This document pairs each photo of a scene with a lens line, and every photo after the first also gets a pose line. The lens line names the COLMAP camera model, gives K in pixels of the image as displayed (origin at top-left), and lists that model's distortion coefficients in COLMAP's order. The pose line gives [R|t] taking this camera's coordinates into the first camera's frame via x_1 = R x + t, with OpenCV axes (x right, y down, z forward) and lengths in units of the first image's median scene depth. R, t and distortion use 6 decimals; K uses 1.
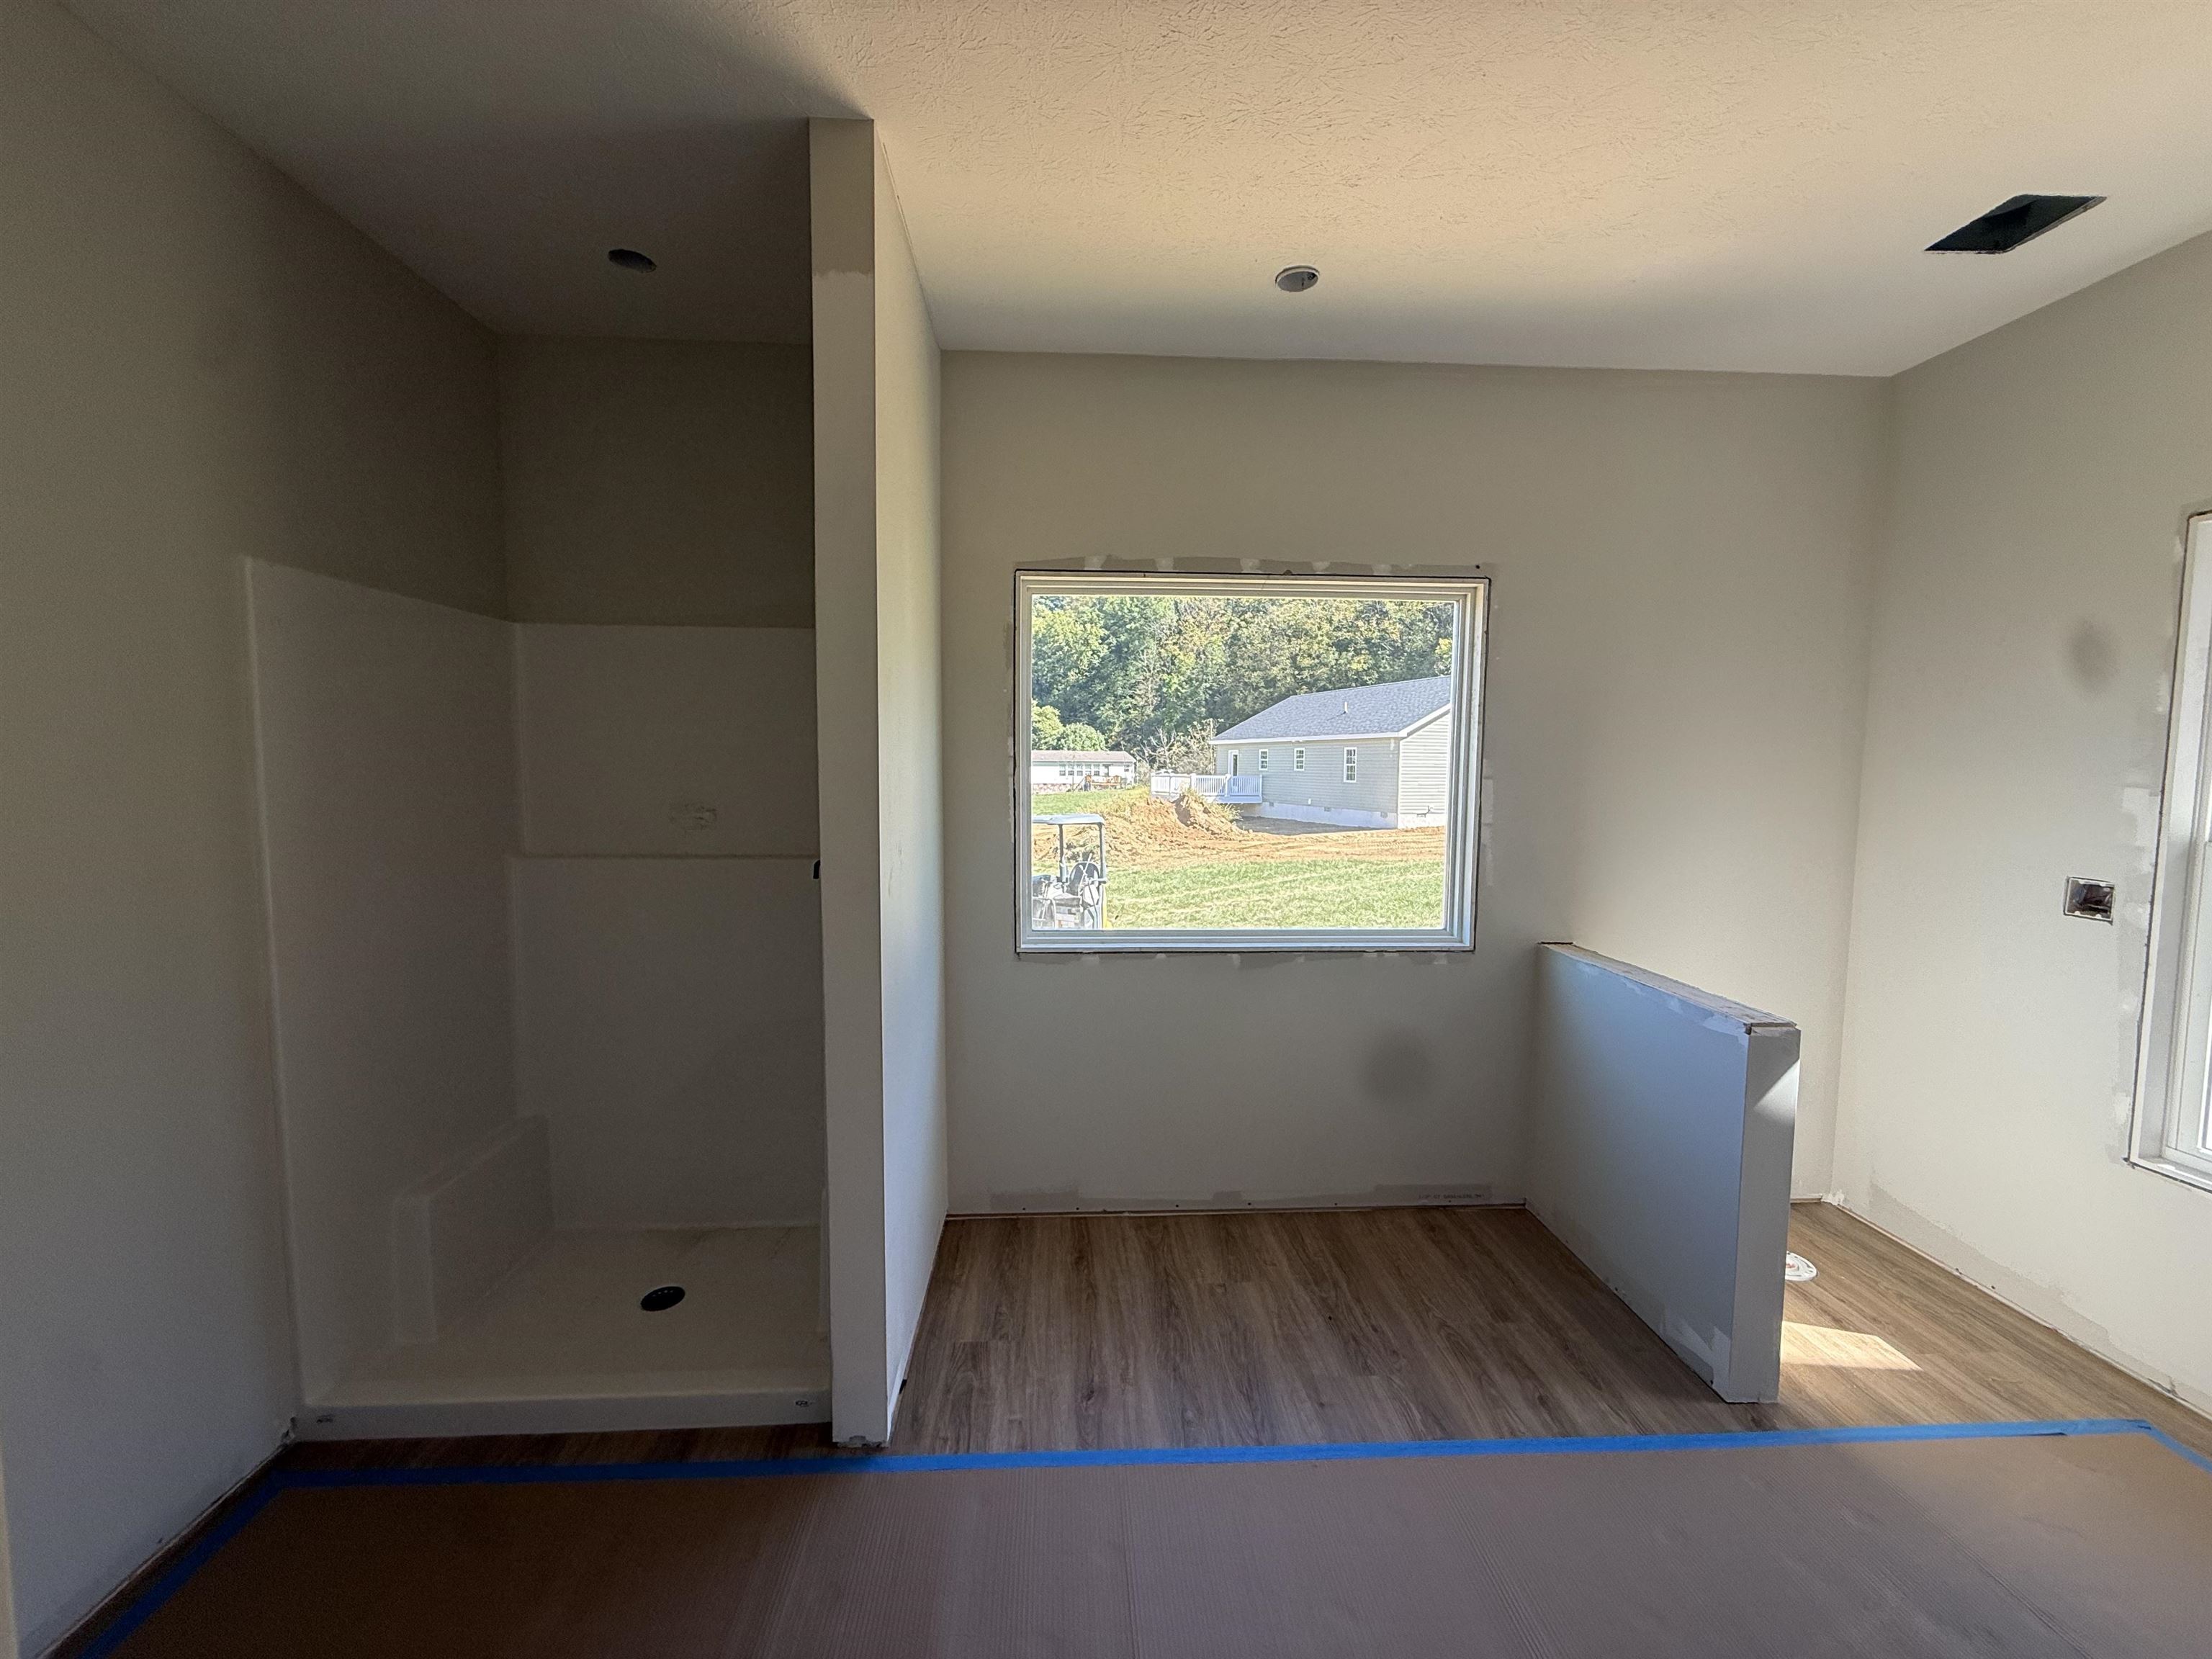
lens RADIAL K [[893.5, 0, 1087.7], [0, 893.5, 824.9], [0, 0, 1]] dist [0.002215, -0.002241]
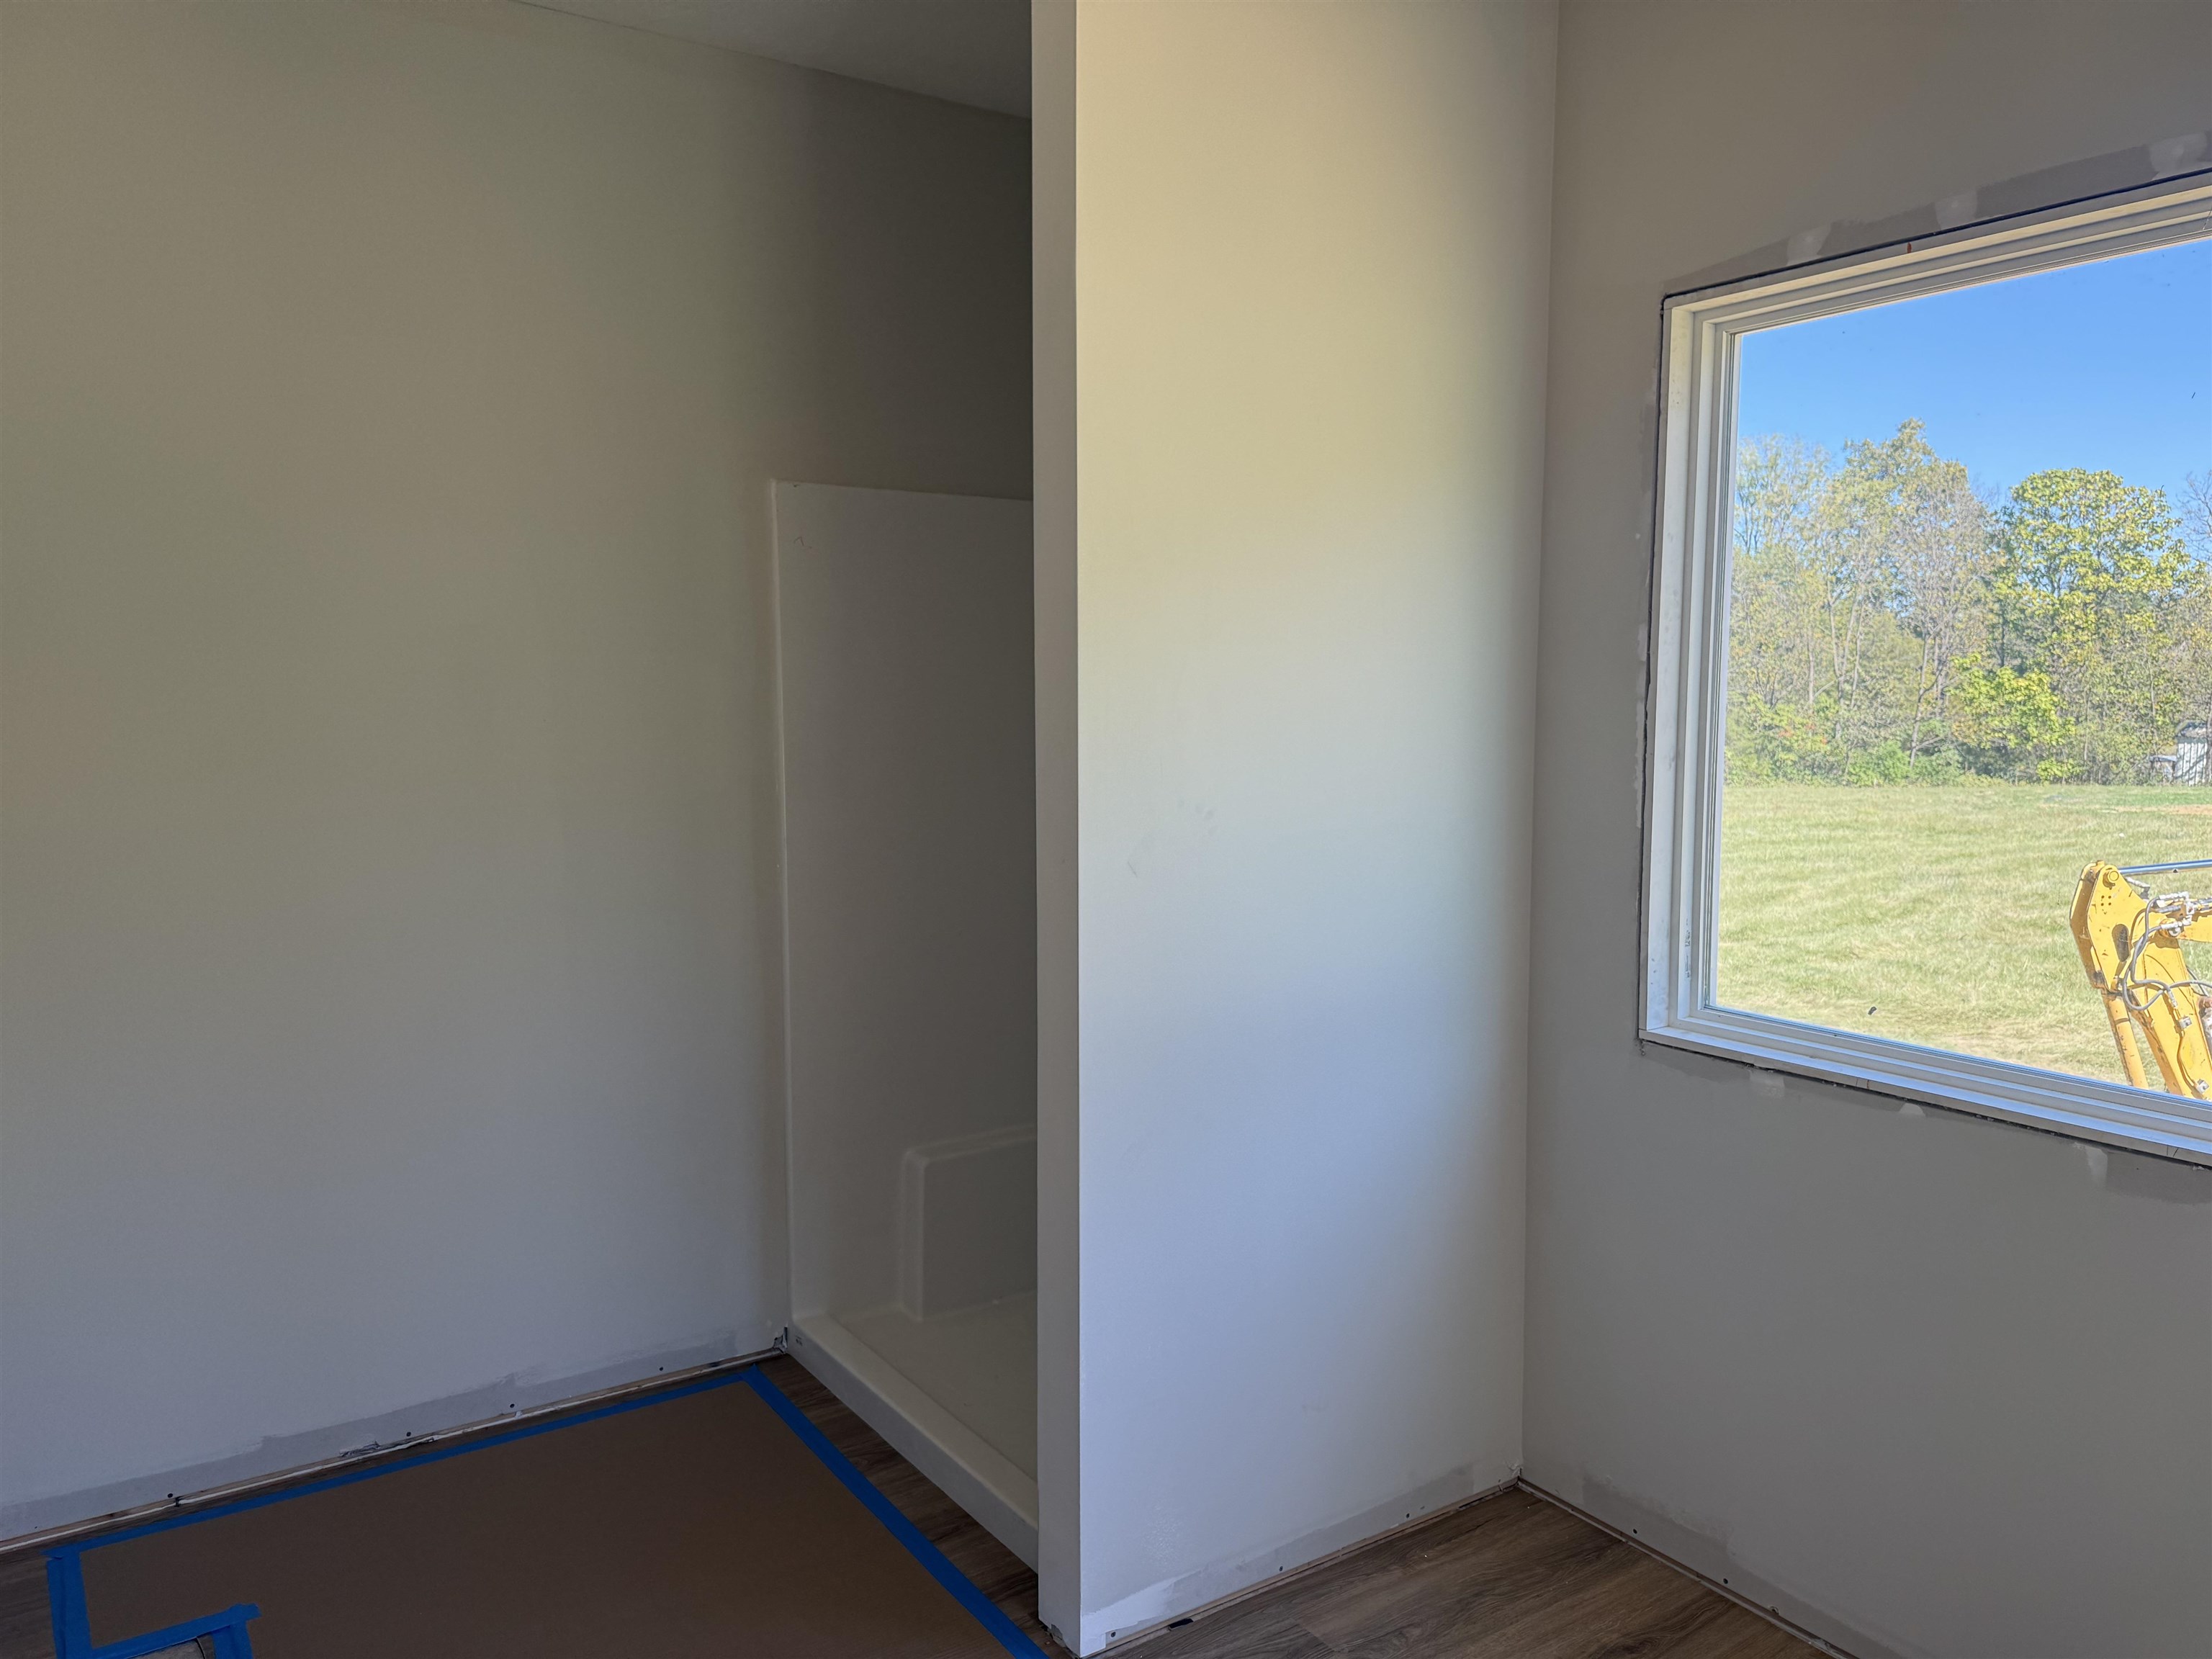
lens RADIAL K [[1583.3, 0, 1117.9], [0, 1583.3, 836.2], [0, 0, 1]] dist [0.059588, -0.083472]
pose [[0.513192, 0.076597, -0.854849, 0.564181], [-0.055306, 0.996891, 0.056123, -0.011308], [0.856490, 0.018476, 0.515832, 0.262664]]
